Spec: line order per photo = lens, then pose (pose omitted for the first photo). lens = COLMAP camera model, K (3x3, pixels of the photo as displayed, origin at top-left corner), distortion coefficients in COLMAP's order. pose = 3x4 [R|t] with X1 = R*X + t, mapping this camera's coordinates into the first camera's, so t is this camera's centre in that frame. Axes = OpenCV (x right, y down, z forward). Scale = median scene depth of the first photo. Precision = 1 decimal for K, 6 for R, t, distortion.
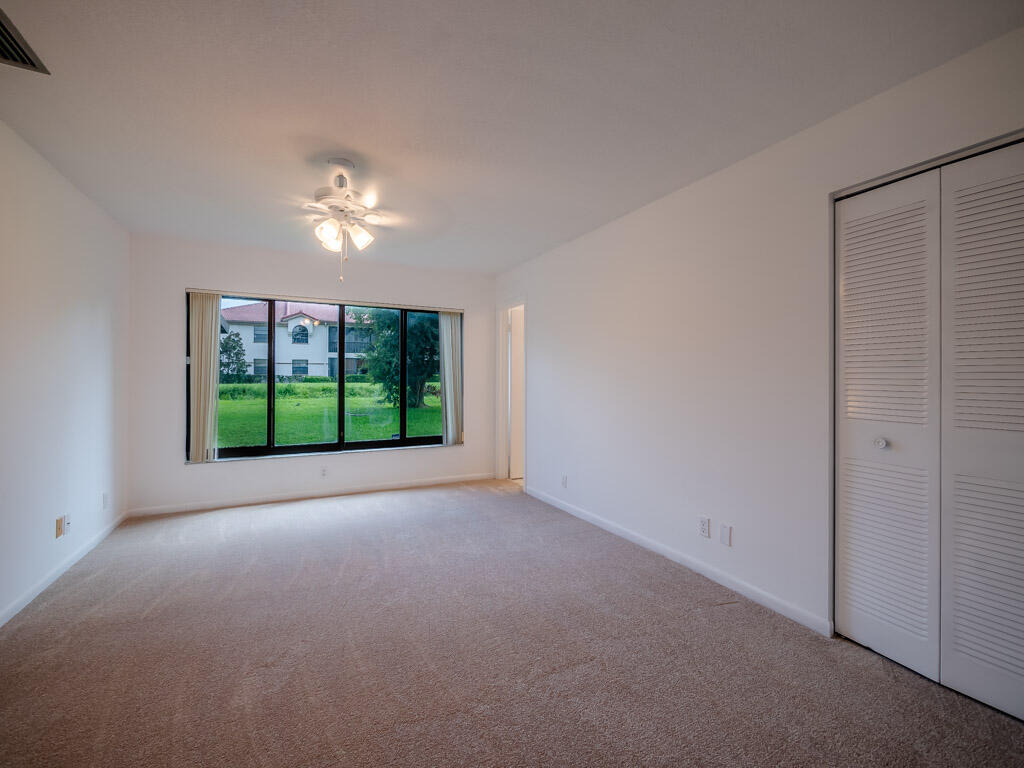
lens RADIAL K [[442.3, 0, 510.7], [0, 442.3, 386.2], [0, 0, 1]] dist [-0.003455, 0.000905]
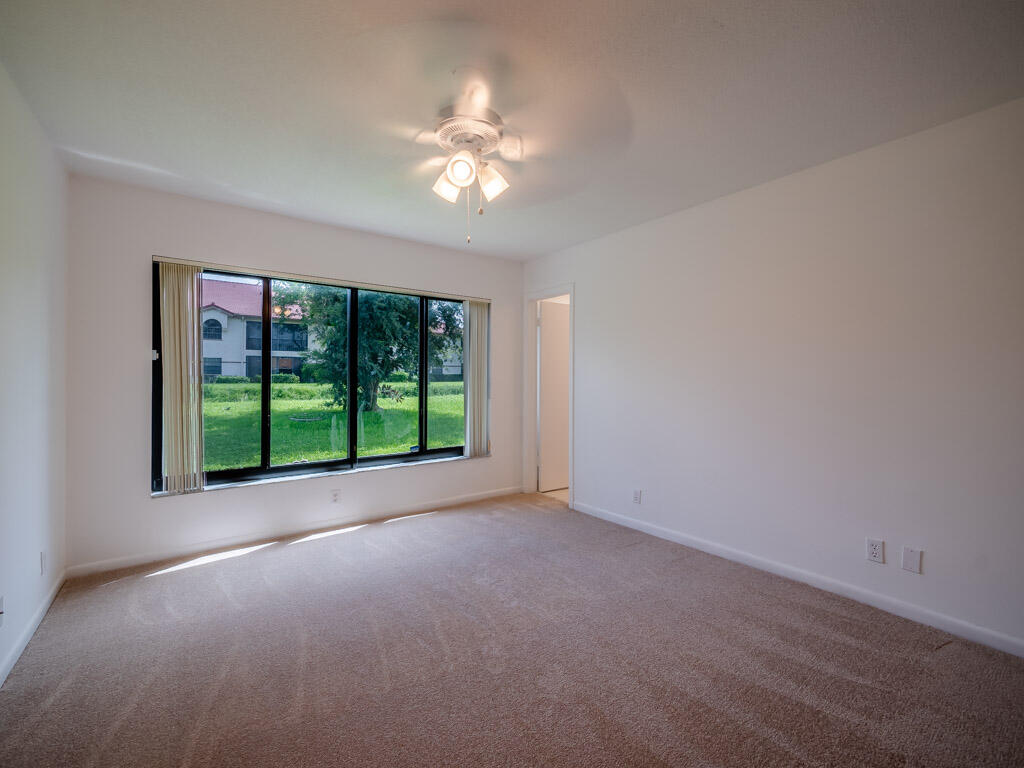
lens RADIAL K [[442.3, 0, 514.4], [0, 442.3, 383.2], [0, 0, 1]] dist [-0.003455, 0.000905]
pose [[0.985386, -0.002075, 0.170326, -0.204361], [0.003326, 0.999970, -0.007061, -0.002942], [-0.170307, 0.007524, 0.985362, 0.135715]]
